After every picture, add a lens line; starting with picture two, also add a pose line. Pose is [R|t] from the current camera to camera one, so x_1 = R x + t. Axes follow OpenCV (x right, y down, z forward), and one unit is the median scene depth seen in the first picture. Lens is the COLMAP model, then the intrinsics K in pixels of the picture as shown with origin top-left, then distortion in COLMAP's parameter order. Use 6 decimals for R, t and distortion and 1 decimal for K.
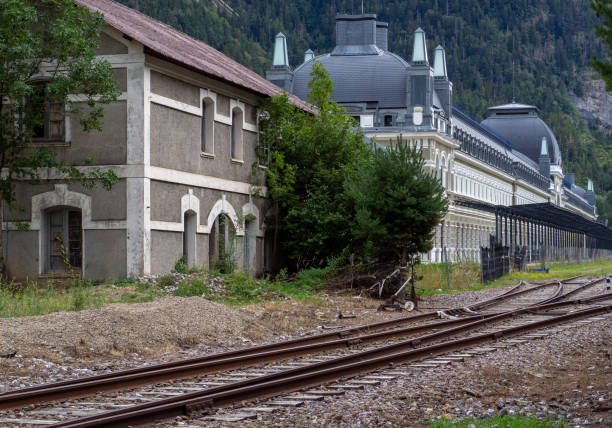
lens RADIAL K [[1753.0, 0, 305.9], [0, 1753.0, 214.4], [0, 0, 1]] dist [-0.441387, 0.000000]
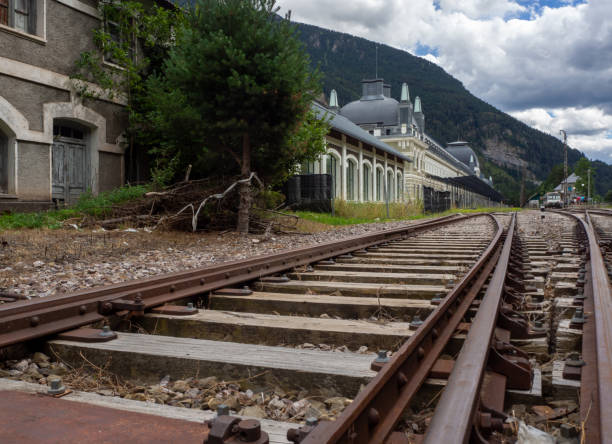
lens RADIAL K [[561.9, 0, 306.3], [0, 561.9, 220.3], [0, 0, 1]] dist [0.014357, 0.009630]
pose [[0.989043, -0.005583, -0.147524, 0.047718], [0.011862, 0.999059, 0.041719, 0.016261], [0.147152, -0.043012, 0.988178, 0.362803]]
